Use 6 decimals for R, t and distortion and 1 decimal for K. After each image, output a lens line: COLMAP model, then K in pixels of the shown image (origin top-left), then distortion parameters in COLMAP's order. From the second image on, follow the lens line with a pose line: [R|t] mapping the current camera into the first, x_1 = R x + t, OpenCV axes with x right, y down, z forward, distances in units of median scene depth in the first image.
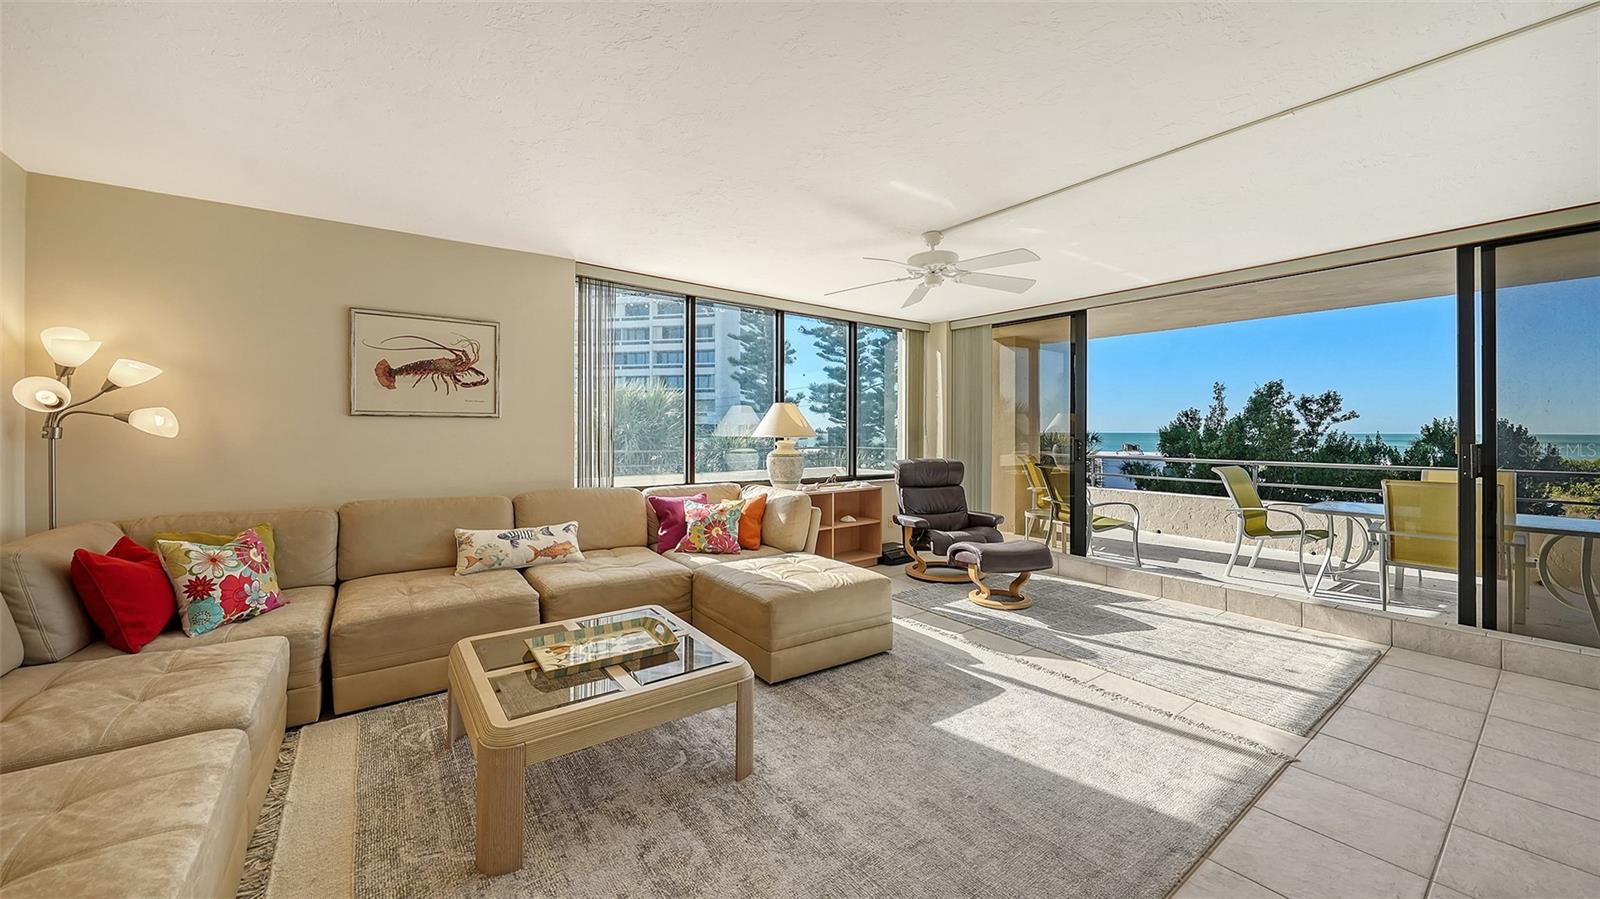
lens RADIAL K [[582.1, 0, 796.6], [0, 582.1, 432.3], [0, 0, 1]] dist [-0.000535, -0.000178]
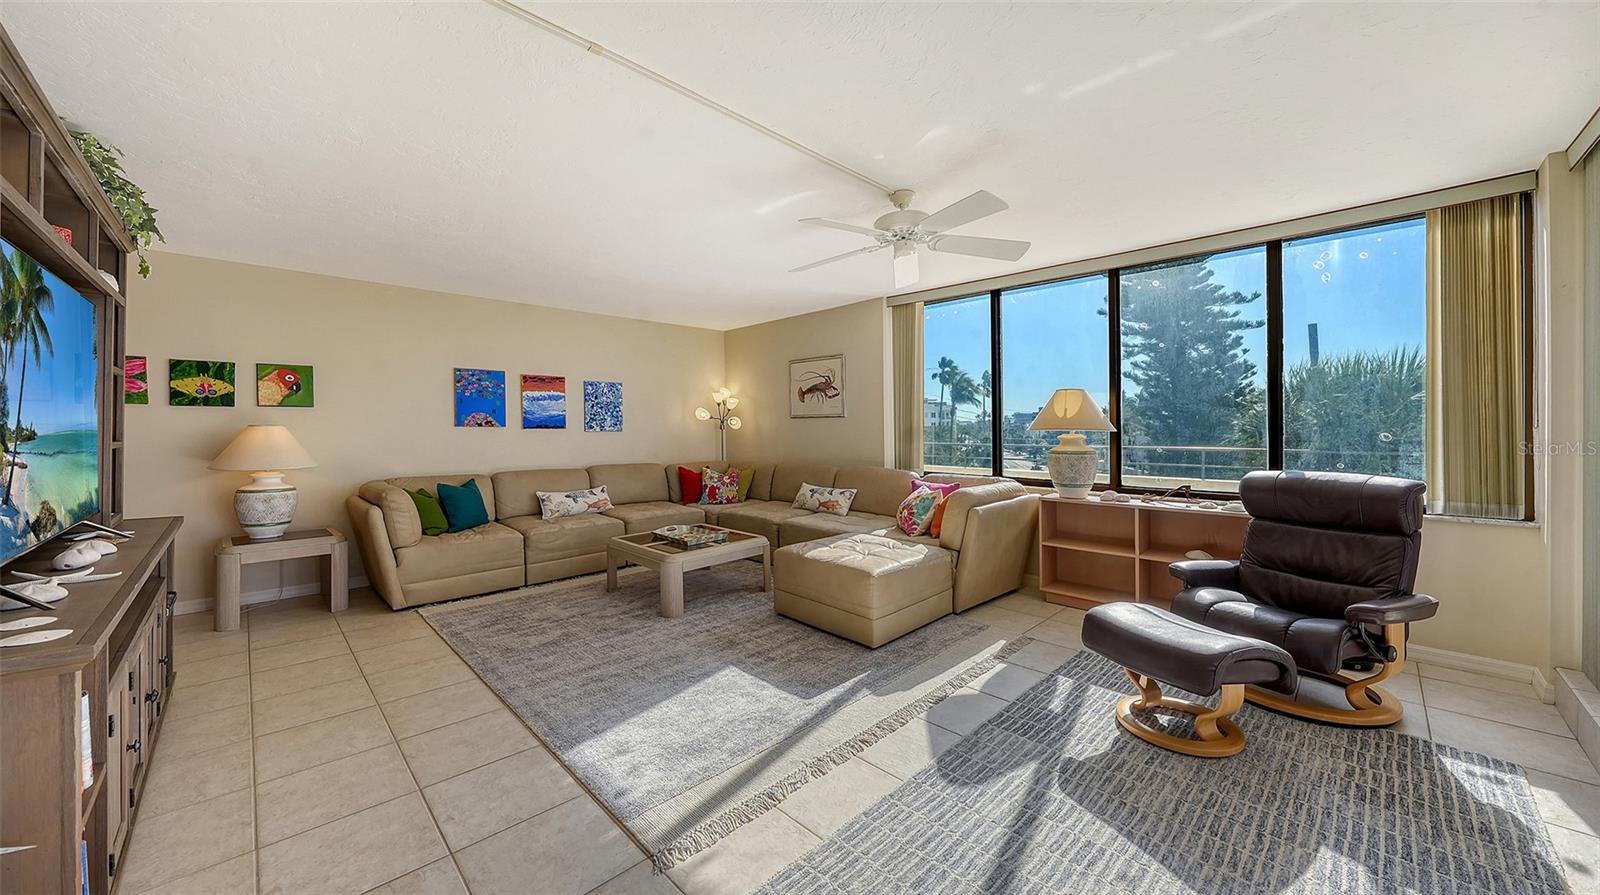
lens RADIAL K [[582.1, 0, 796.6], [0, 582.1, 430.3], [0, 0, 1]] dist [-0.000535, -0.000178]
pose [[0.135225, 0.005404, -0.990800, 0.874648], [0.005070, 0.999968, 0.006146, 0.000529], [0.990802, -0.005854, 0.135194, 0.583019]]
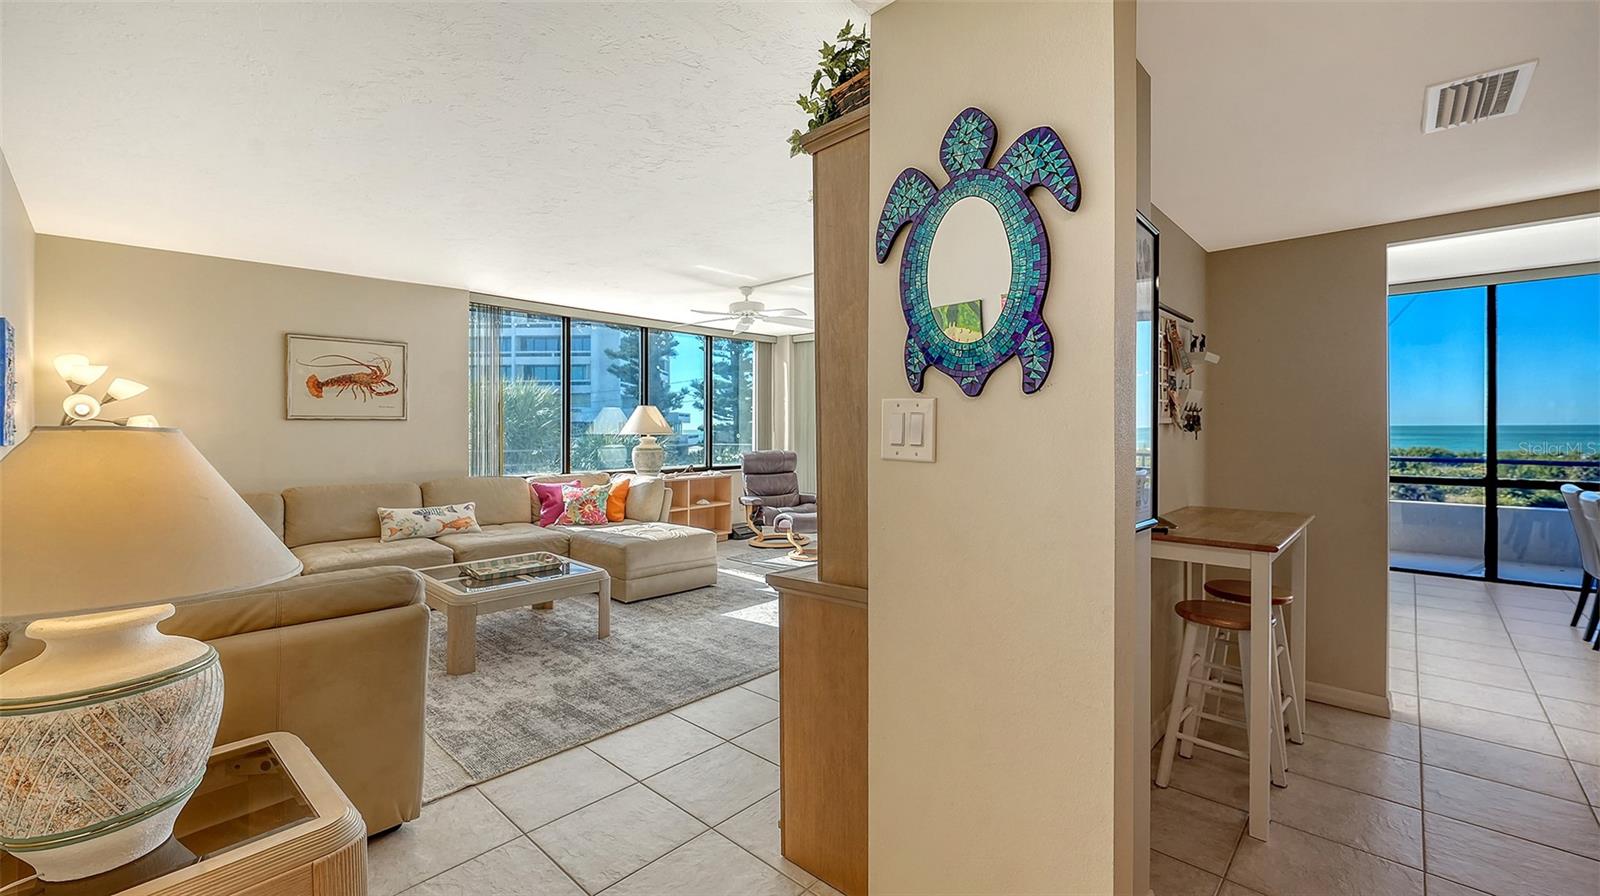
lens RADIAL K [[652.4, 0, 791.3], [0, 652.4, 428.8], [0, 0, 1]] dist [-0.010811, 0.000139]
pose [[0.987769, -0.006074, 0.155805, 0.078184], [0.006115, 0.999981, 0.000216, -0.001876], [-0.155803, 0.000739, 0.987788, -0.471900]]
